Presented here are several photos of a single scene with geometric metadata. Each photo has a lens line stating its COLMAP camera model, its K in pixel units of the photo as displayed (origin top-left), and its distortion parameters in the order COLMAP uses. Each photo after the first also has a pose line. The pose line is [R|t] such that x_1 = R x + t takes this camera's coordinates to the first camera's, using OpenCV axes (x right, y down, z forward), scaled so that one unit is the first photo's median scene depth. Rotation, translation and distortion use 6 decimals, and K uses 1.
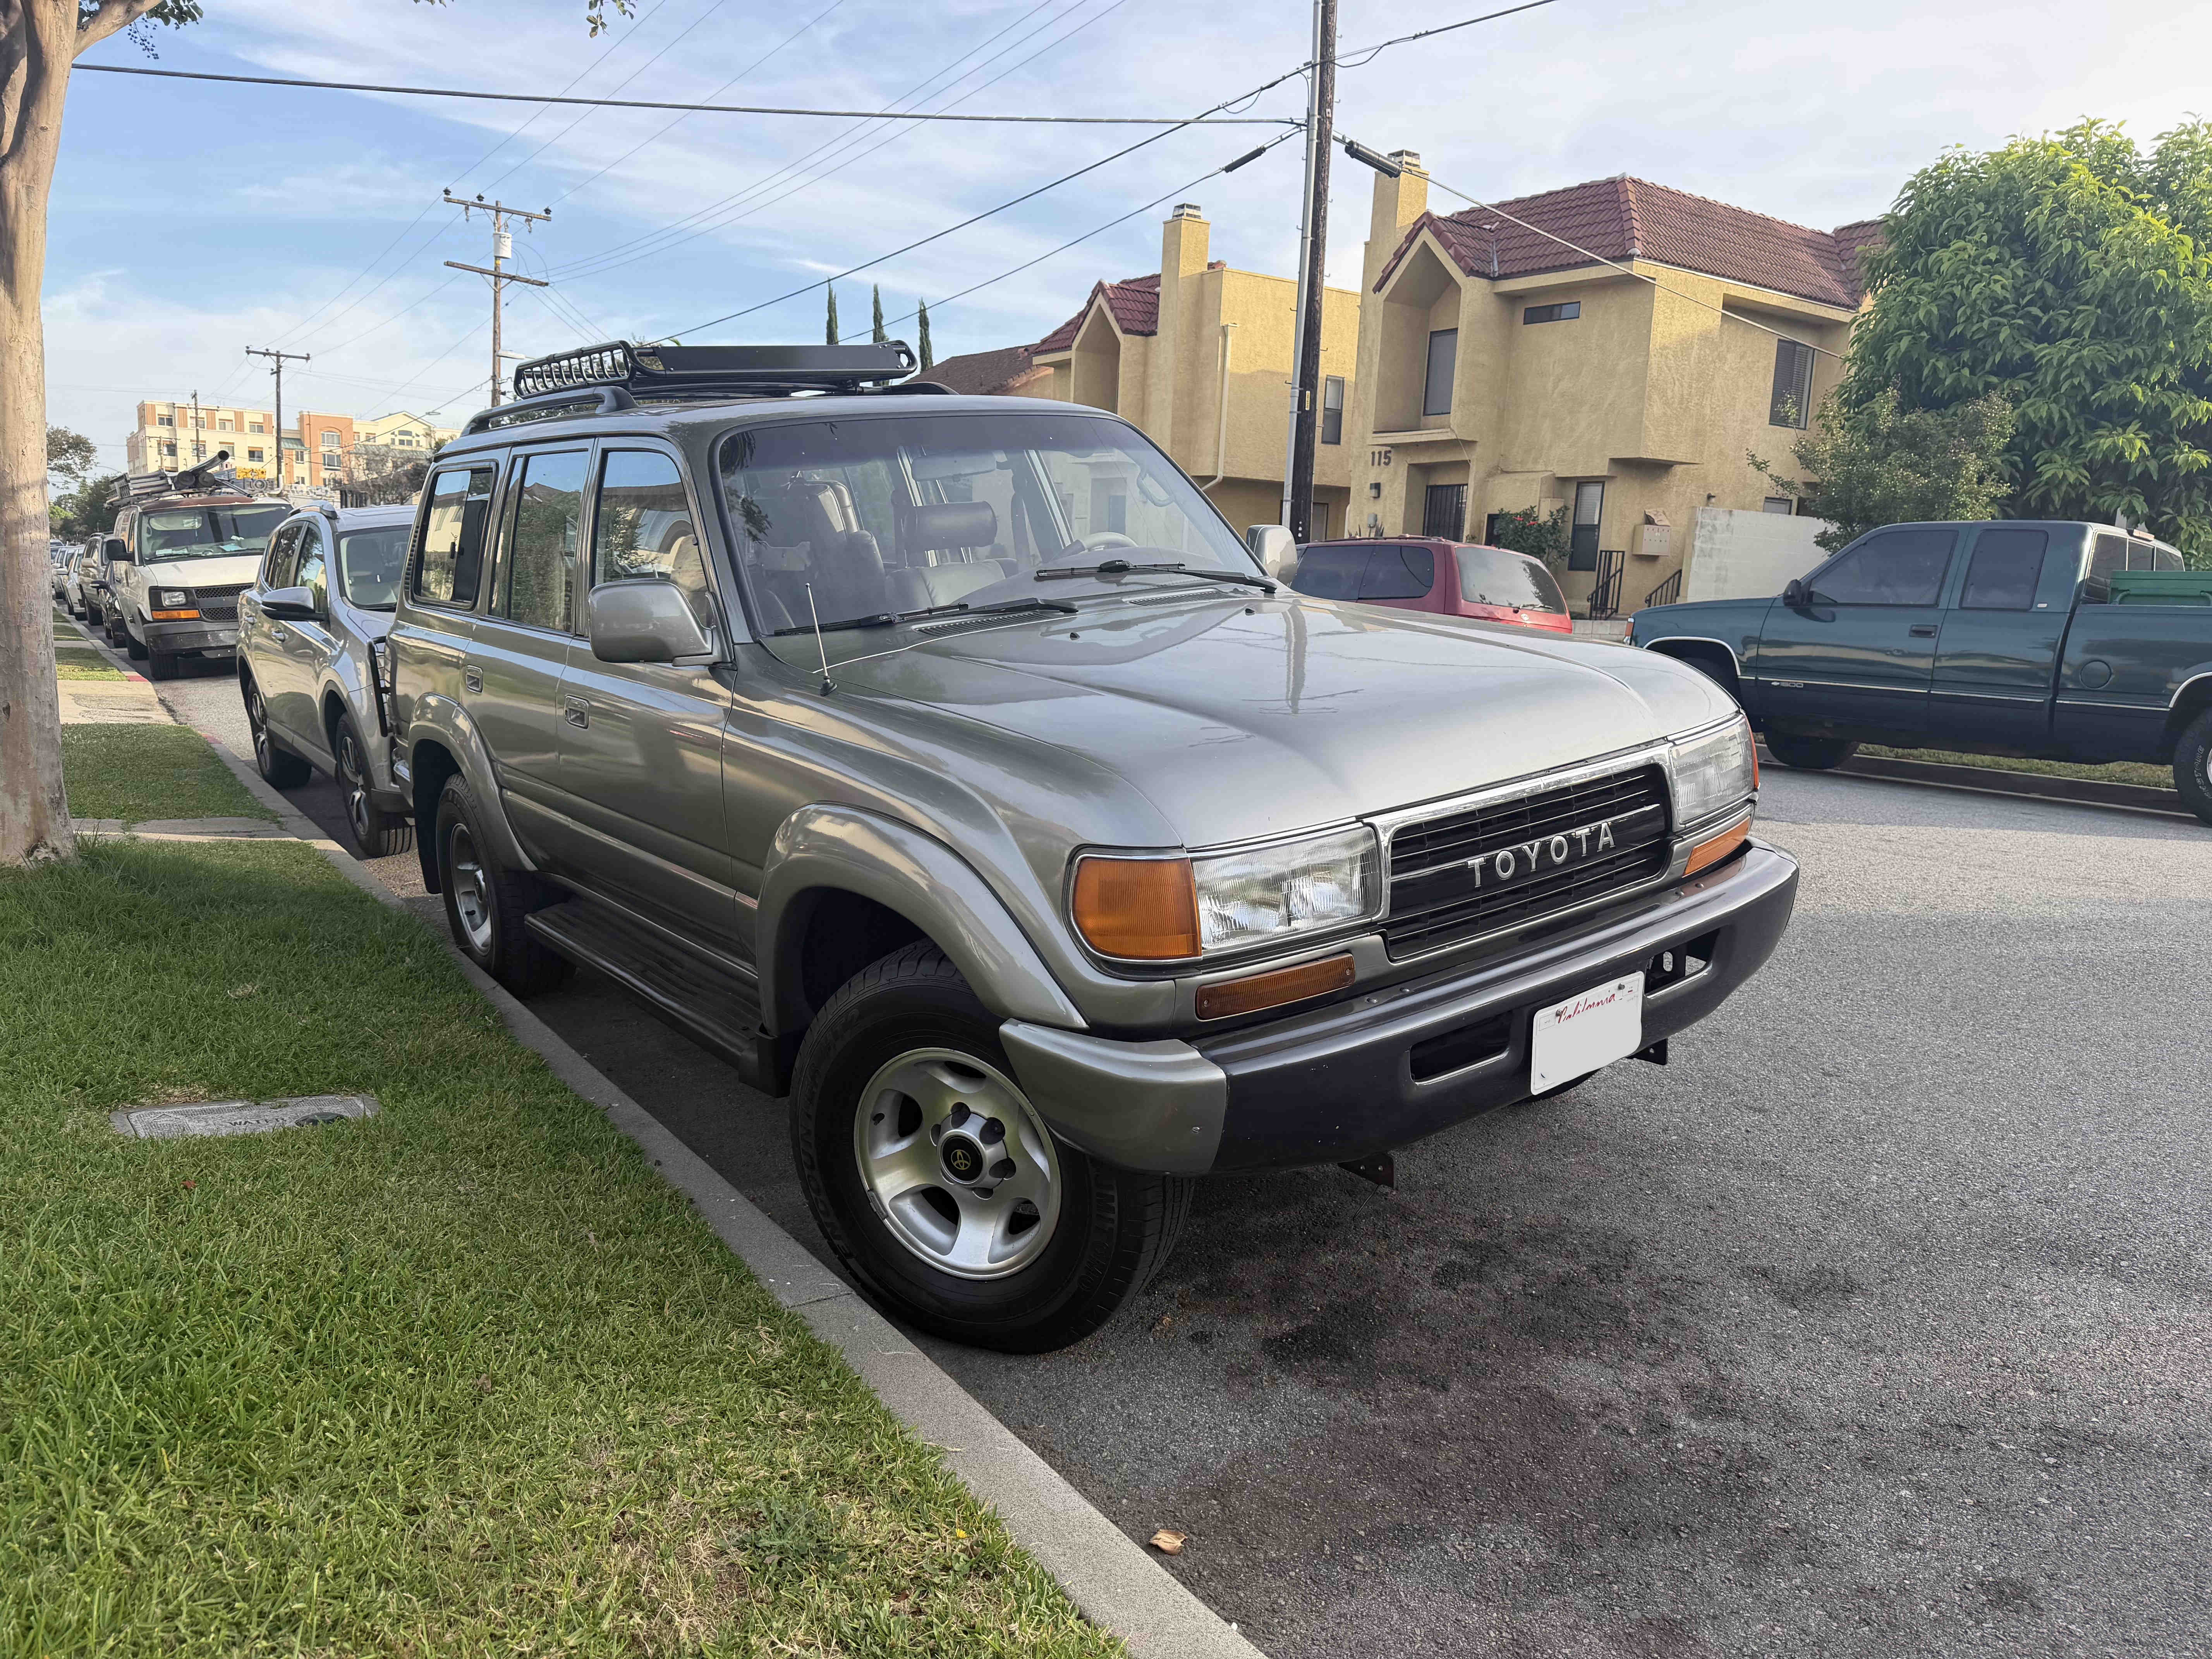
lens RADIAL K [[1584.7, 0, 1106.0], [0, 1584.7, 829.5], [0, 0, 1]] dist [0.013748, 0.001533]
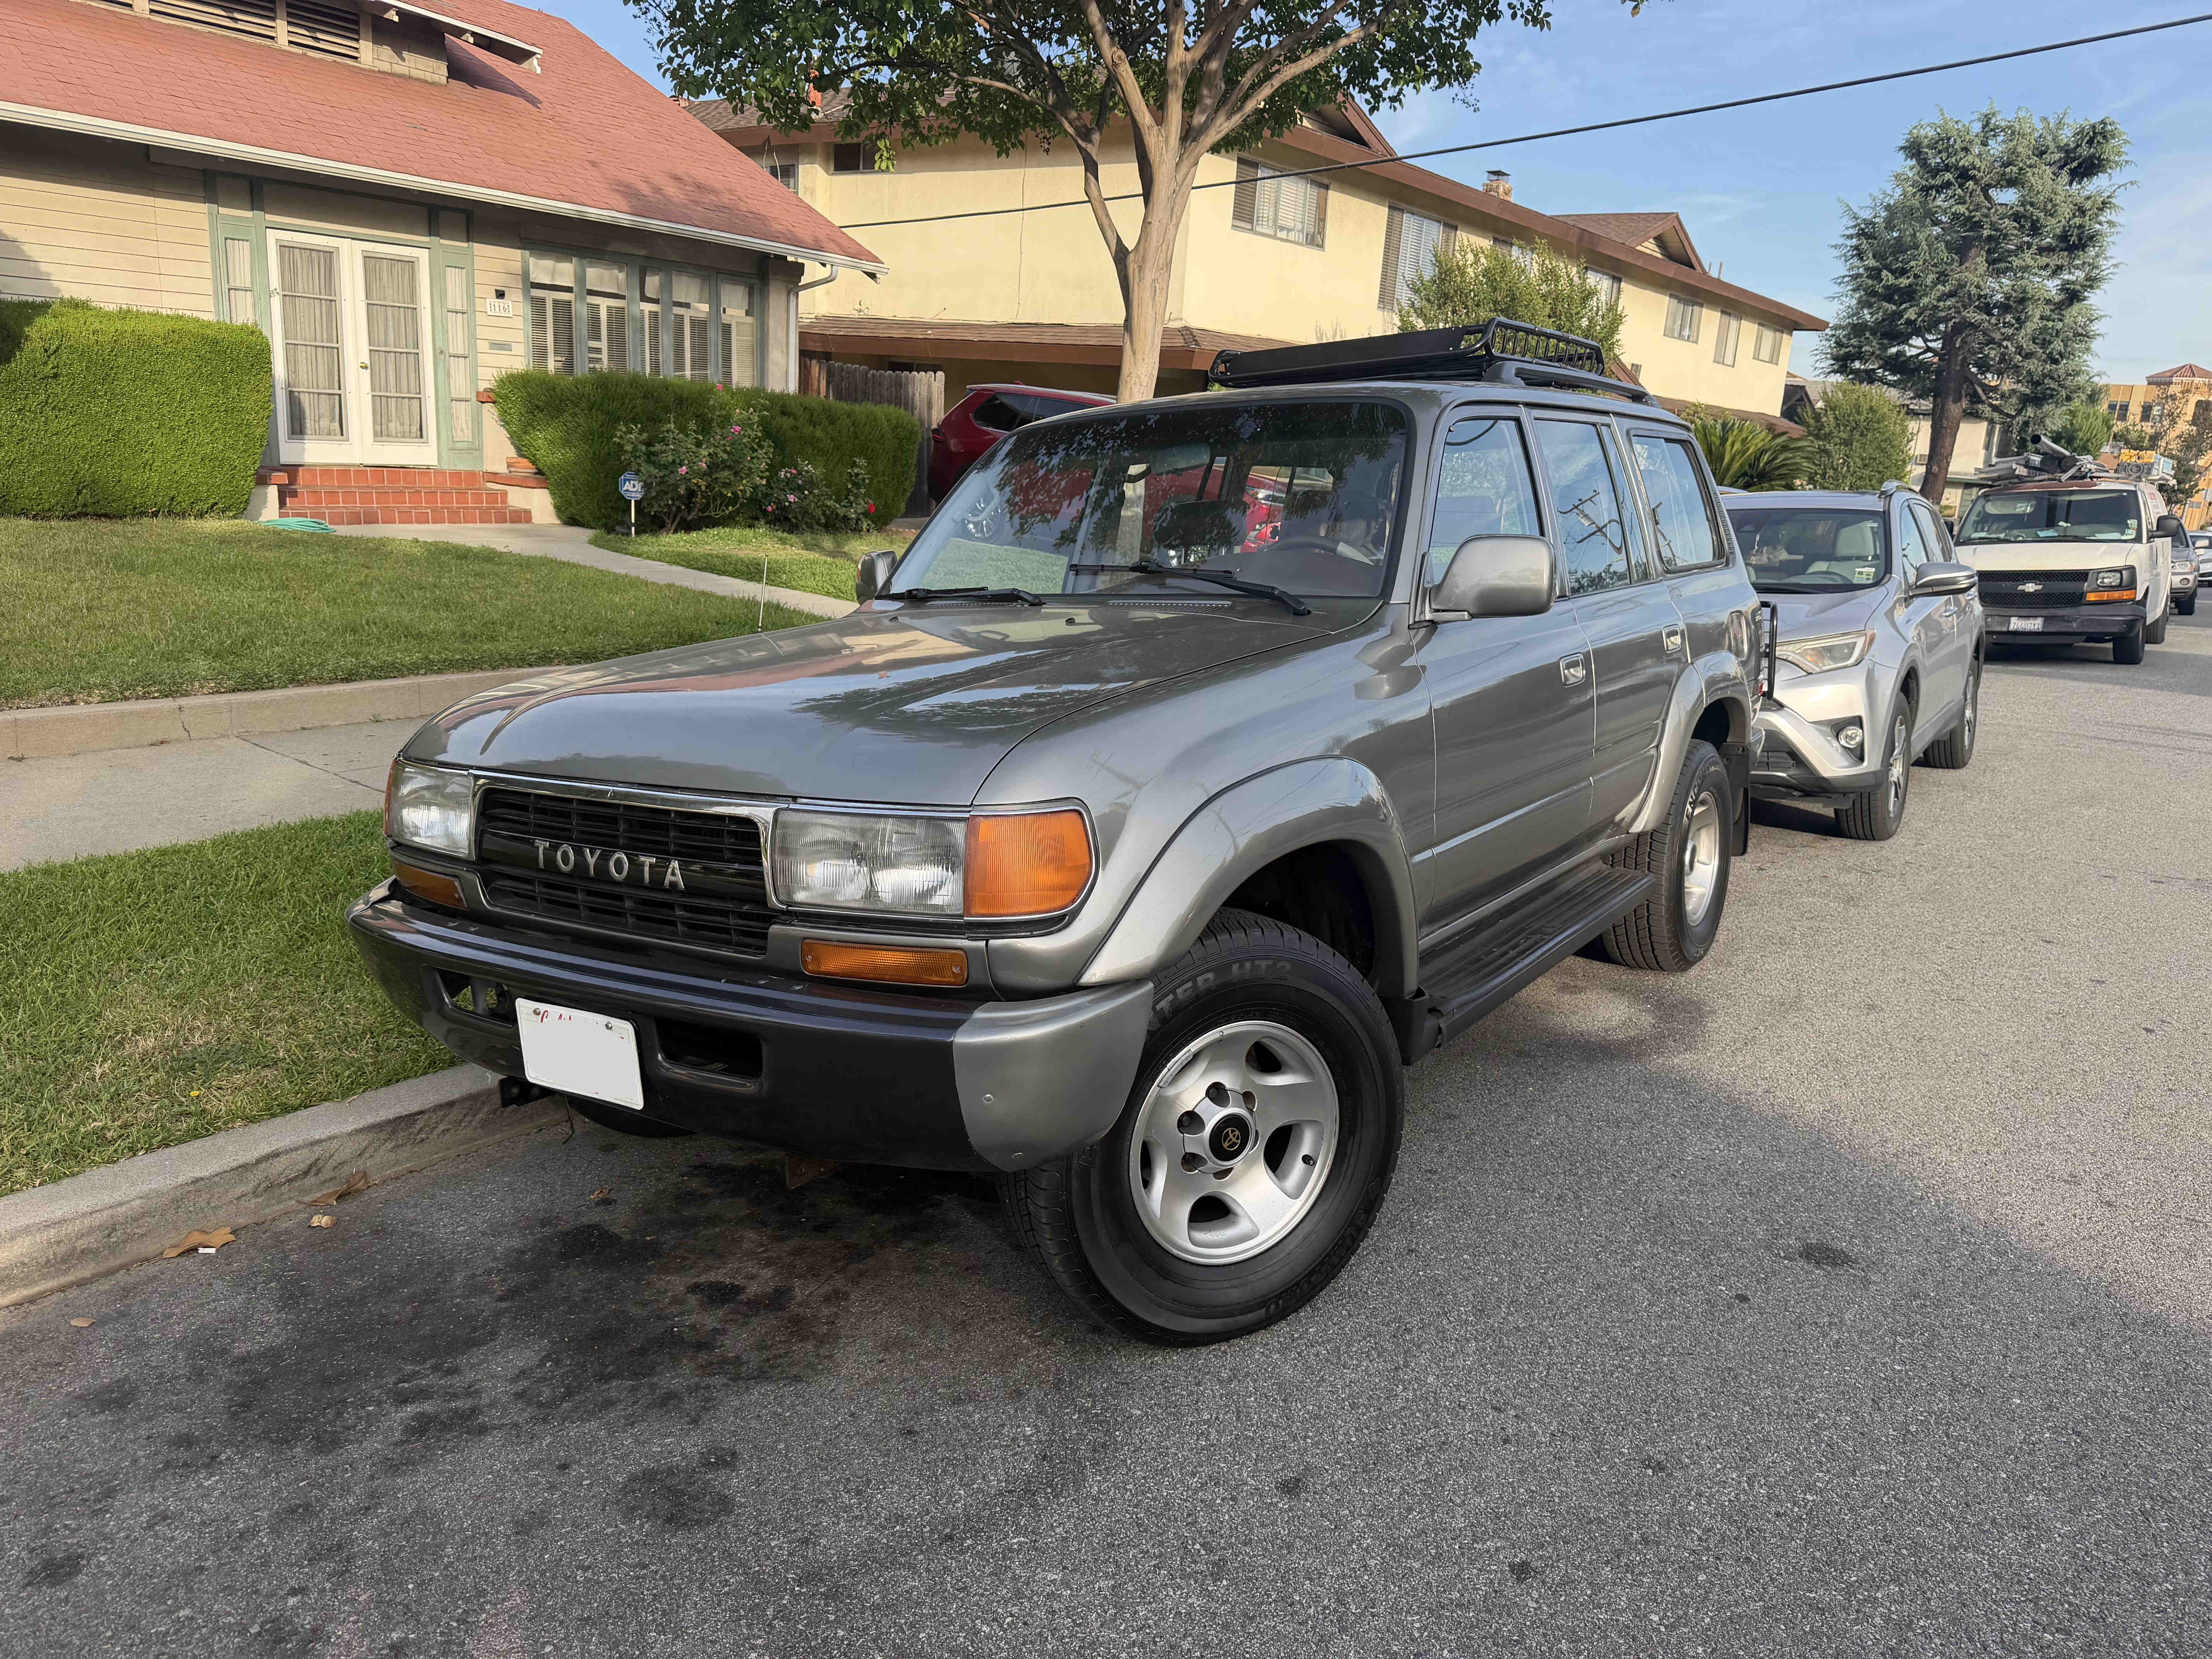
lens RADIAL K [[1563.3, 0, 1106.0], [0, 1563.3, 829.5], [0, 0, 1]] dist [-0.006426, -0.000957]
pose [[0.315458, 0.216257, -0.923969, 1.206623], [-0.201368, 0.966766, 0.157523, -0.210758], [0.927328, 0.136366, 0.348522, 0.907404]]
